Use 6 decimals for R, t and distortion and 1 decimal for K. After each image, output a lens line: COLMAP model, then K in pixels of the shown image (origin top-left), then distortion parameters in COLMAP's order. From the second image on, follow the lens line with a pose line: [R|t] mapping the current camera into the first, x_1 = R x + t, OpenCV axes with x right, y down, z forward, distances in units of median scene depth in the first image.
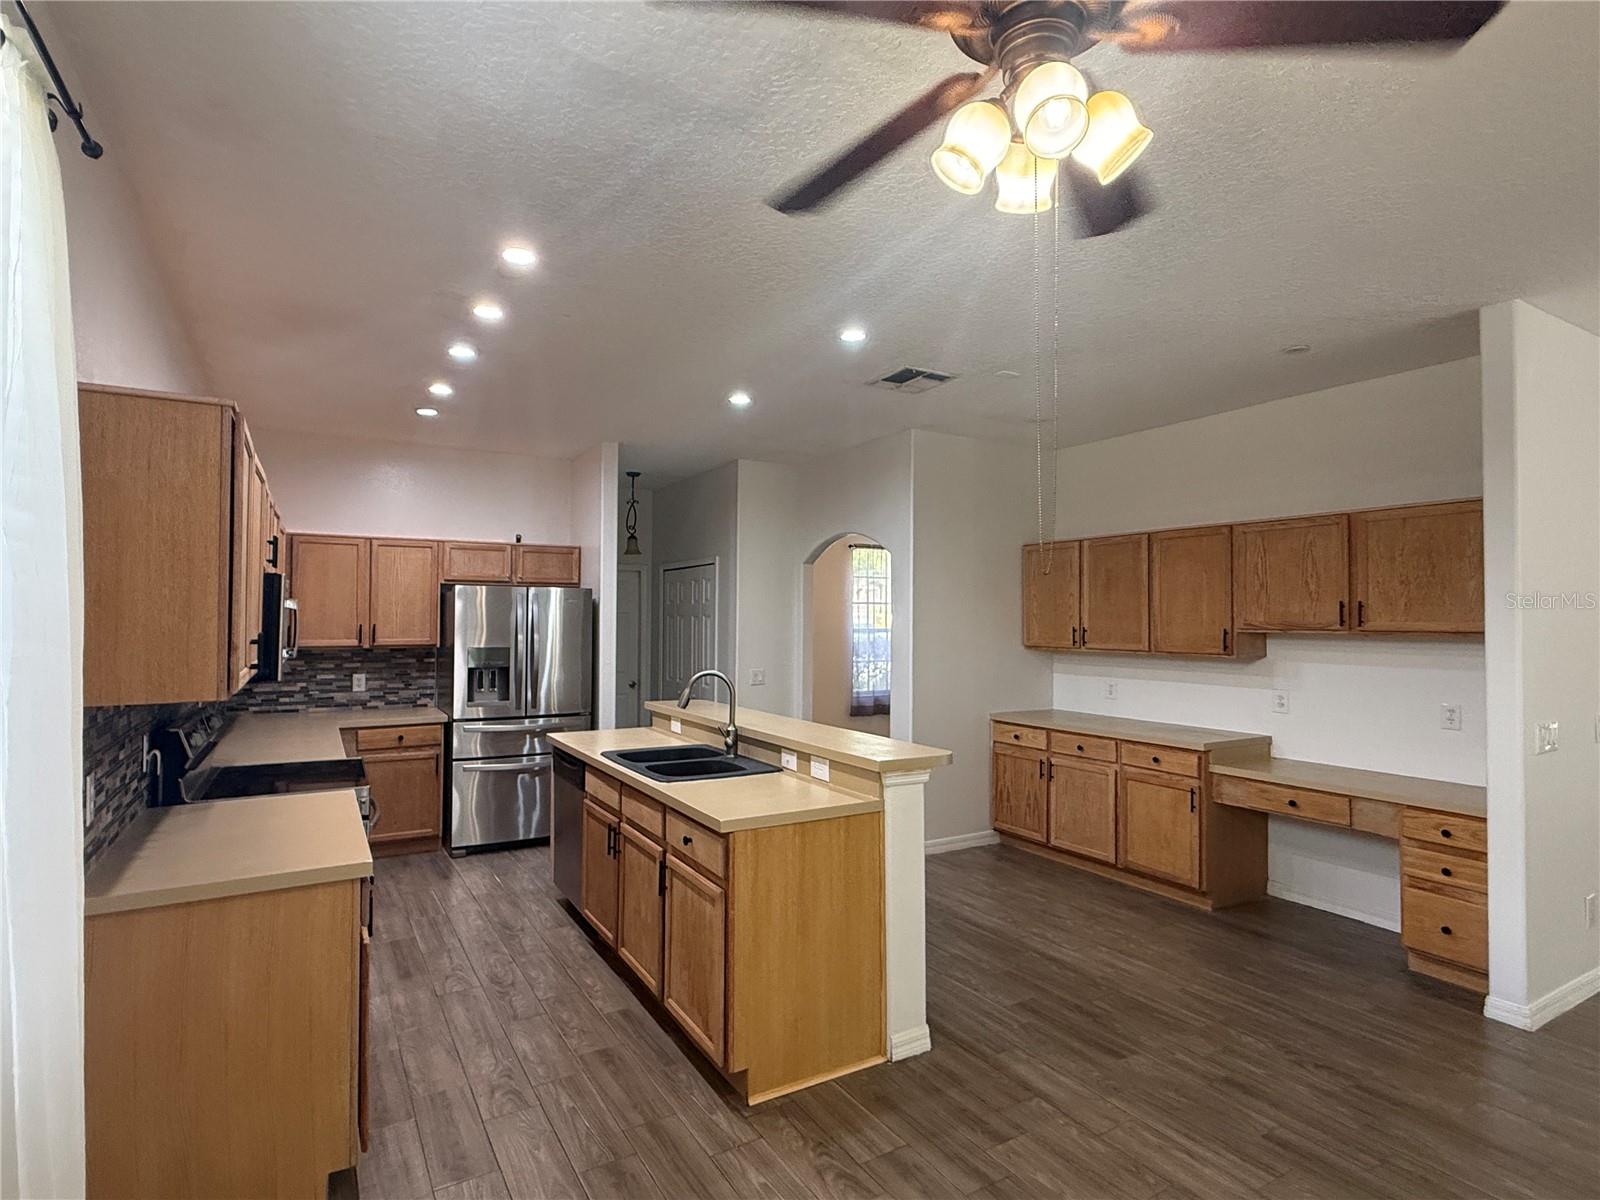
lens RADIAL K [[828.0, 0, 797.6], [0, 828.0, 605.0], [0, 0, 1]] dist [-0.000060, 0.002091]
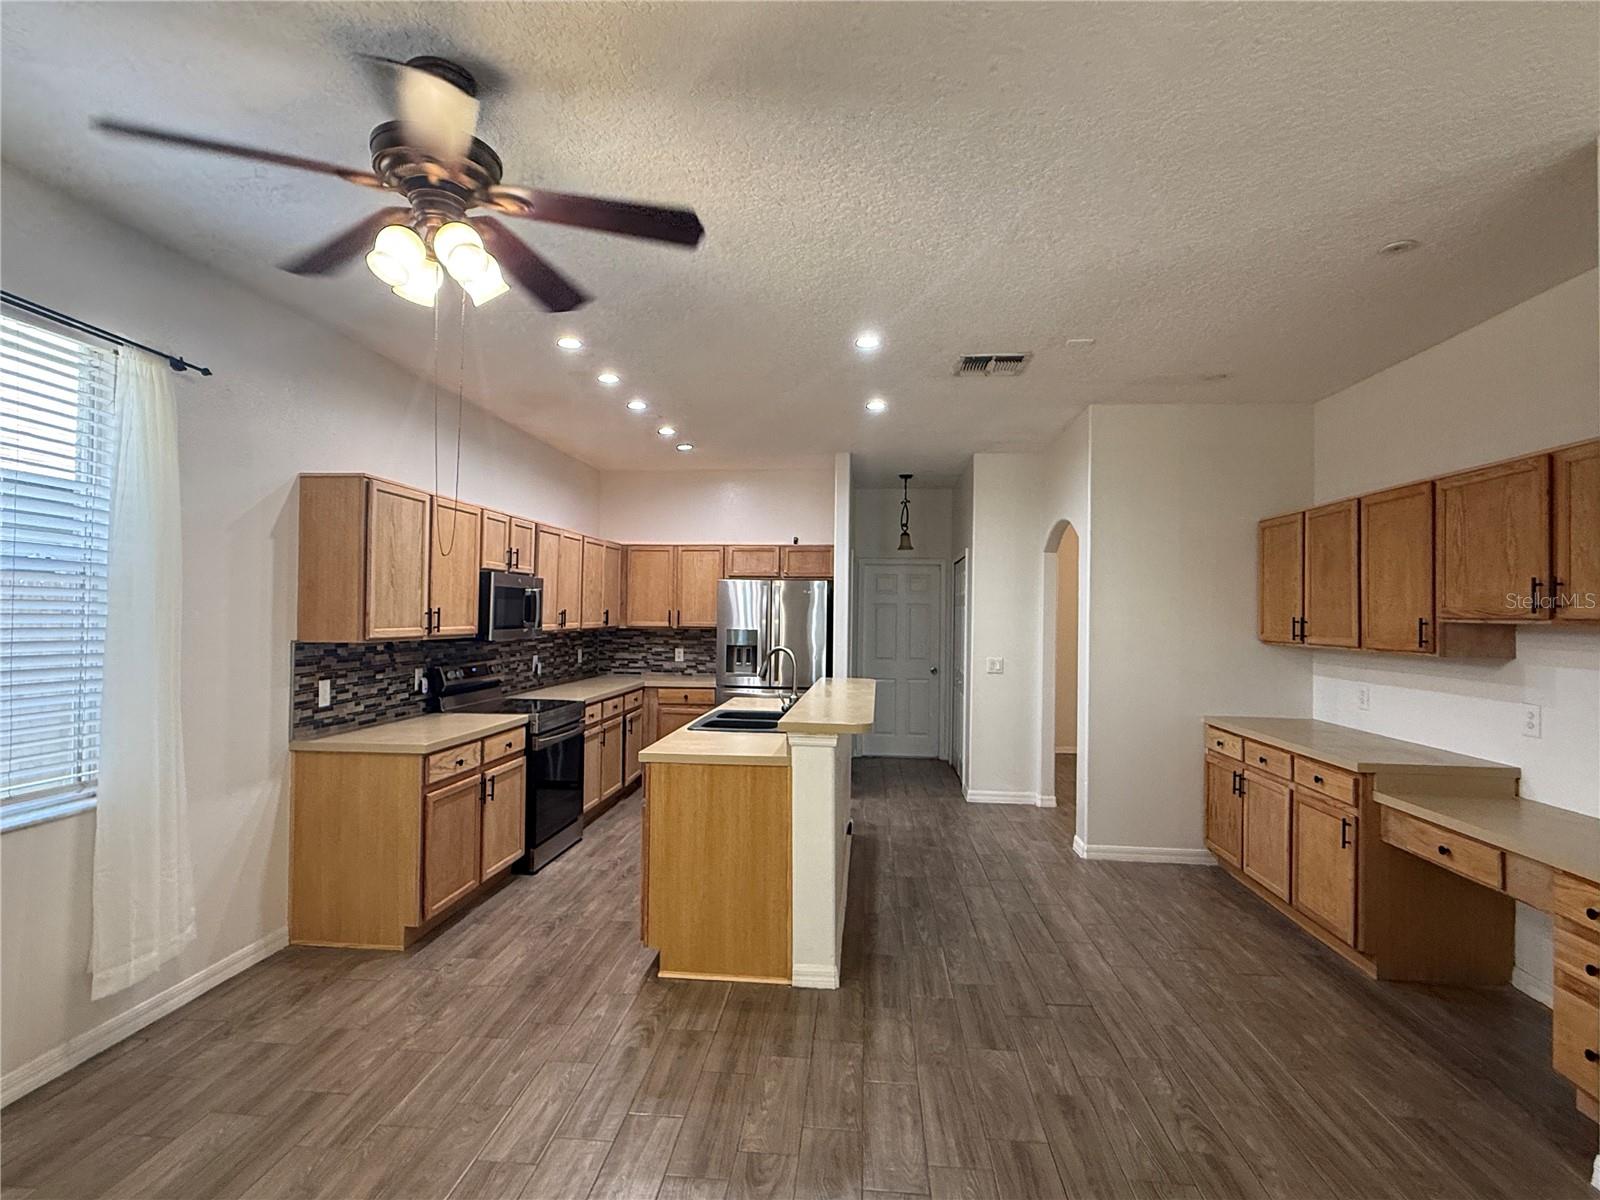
lens RADIAL K [[828.0, 0, 794.4], [0, 828.0, 601.1], [0, 0, 1]] dist [-0.000060, 0.002091]
pose [[0.809688, -0.002631, -0.586854, 0.513582], [0.001482, 0.999996, -0.002438, 0.014653], [0.586858, 0.001104, 0.809689, 0.048929]]
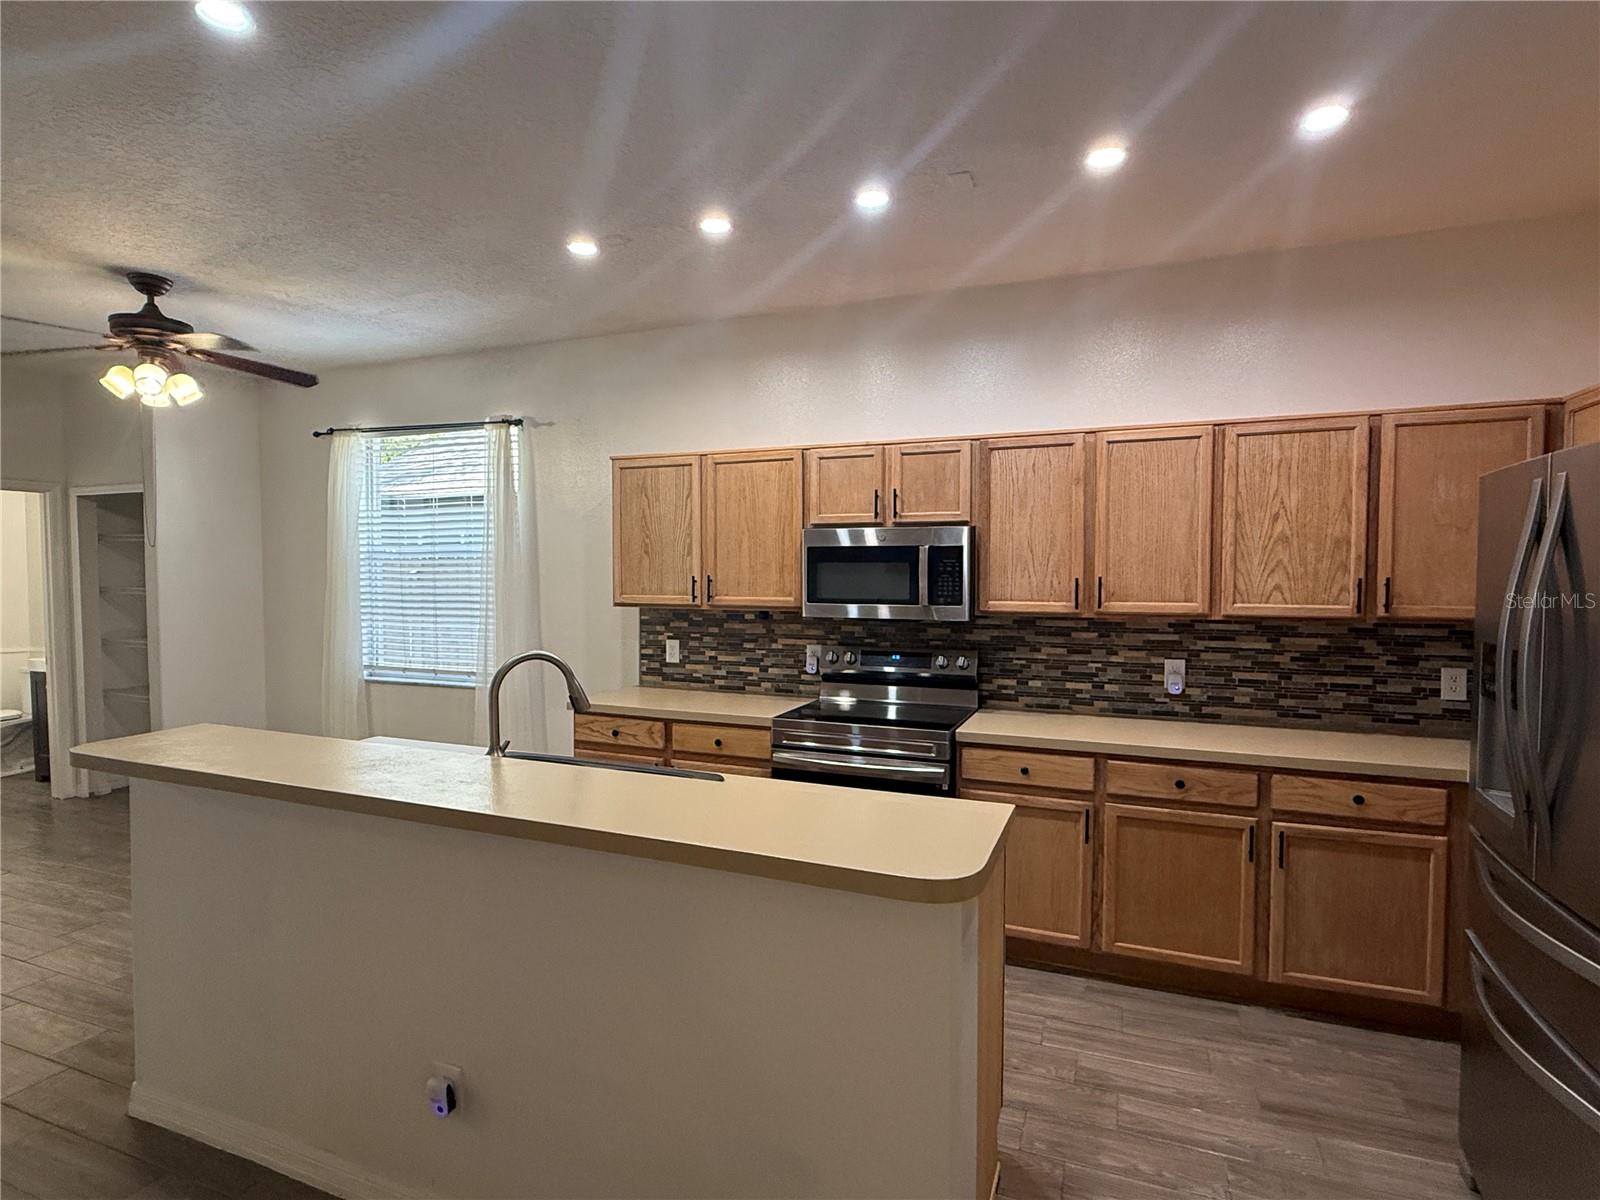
lens RADIAL K [[828.0, 0, 791.9], [0, 828.0, 601.7], [0, 0, 1]] dist [-0.000060, 0.002091]
pose [[-0.797429, 0.019676, -0.603091, 0.084737], [0.007254, 0.999709, 0.023024, 0.027741], [0.603369, 0.013985, -0.797340, 1.340519]]
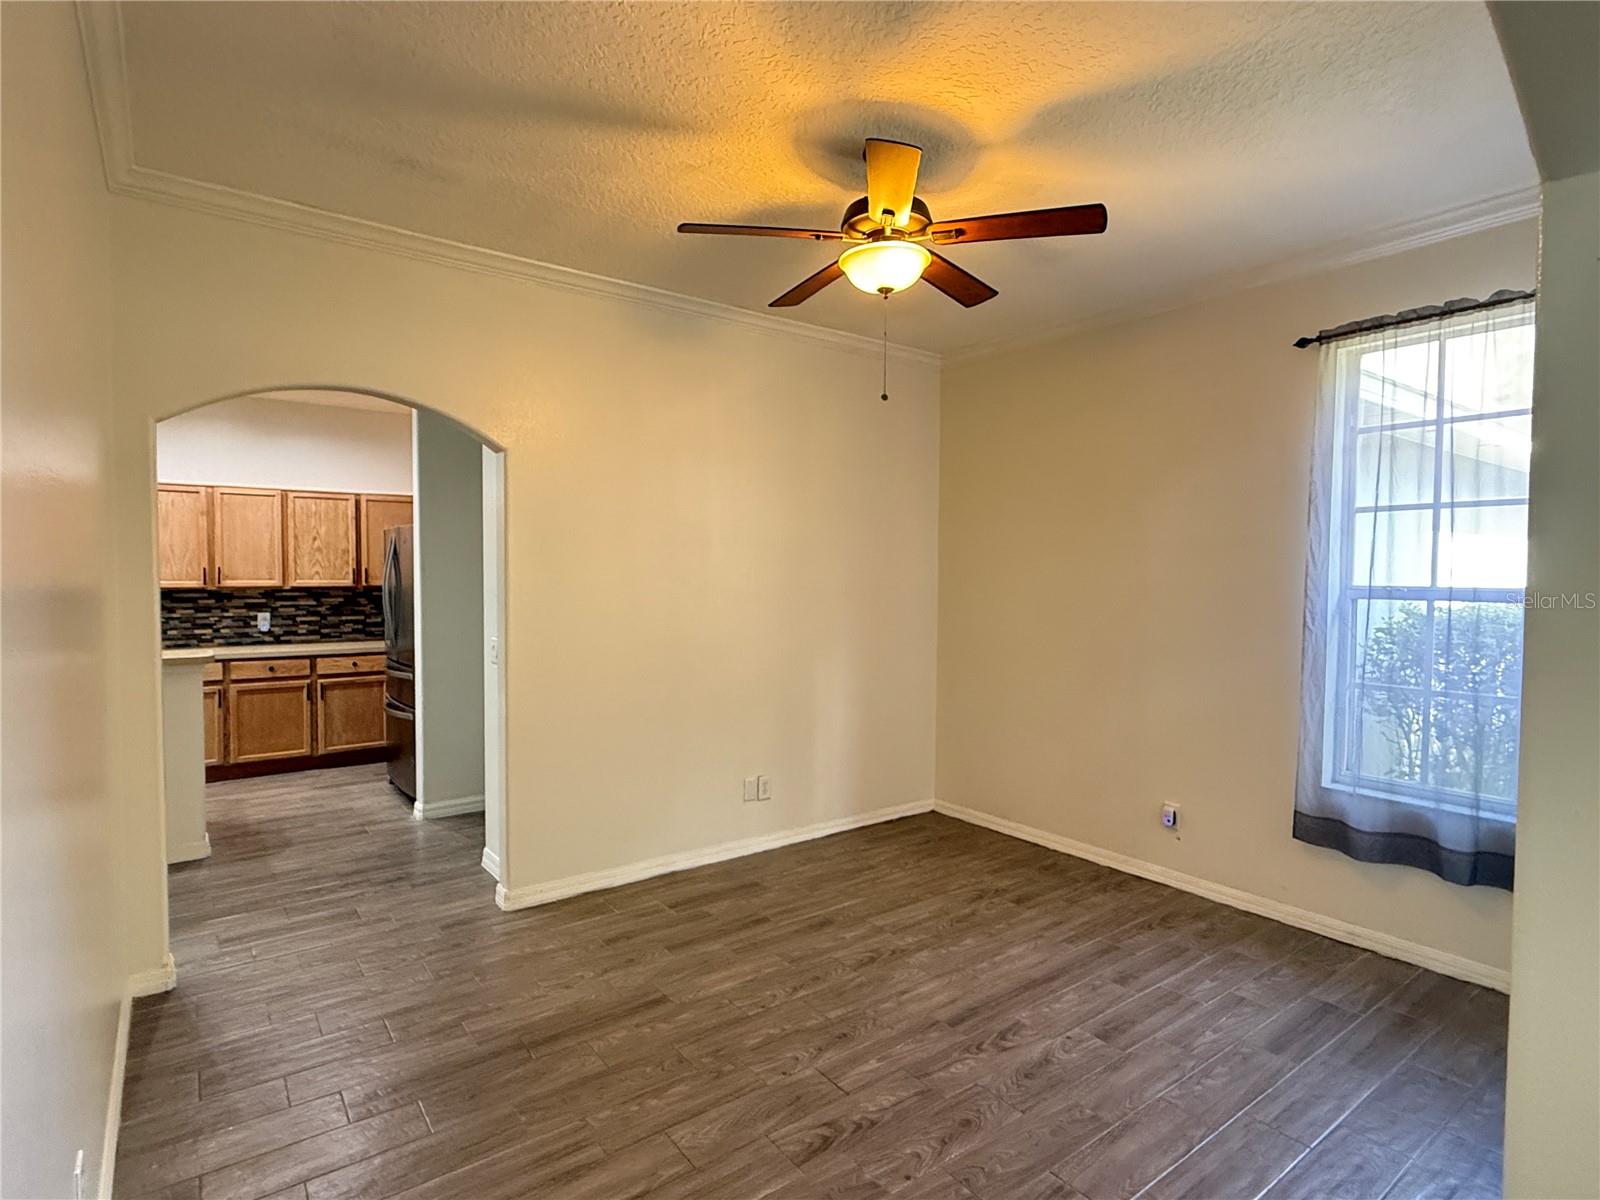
lens RADIAL K [[833.7, 0, 785.6], [0, 833.7, 603.4], [0, 0, 1]] dist [0.012784, 0.000078]
pose [[0.096012, 0.036434, -0.994713, 0.859379], [0.010500, 0.999237, 0.037613, 0.042071], [0.995325, -0.014056, 0.095557, 1.699008]]
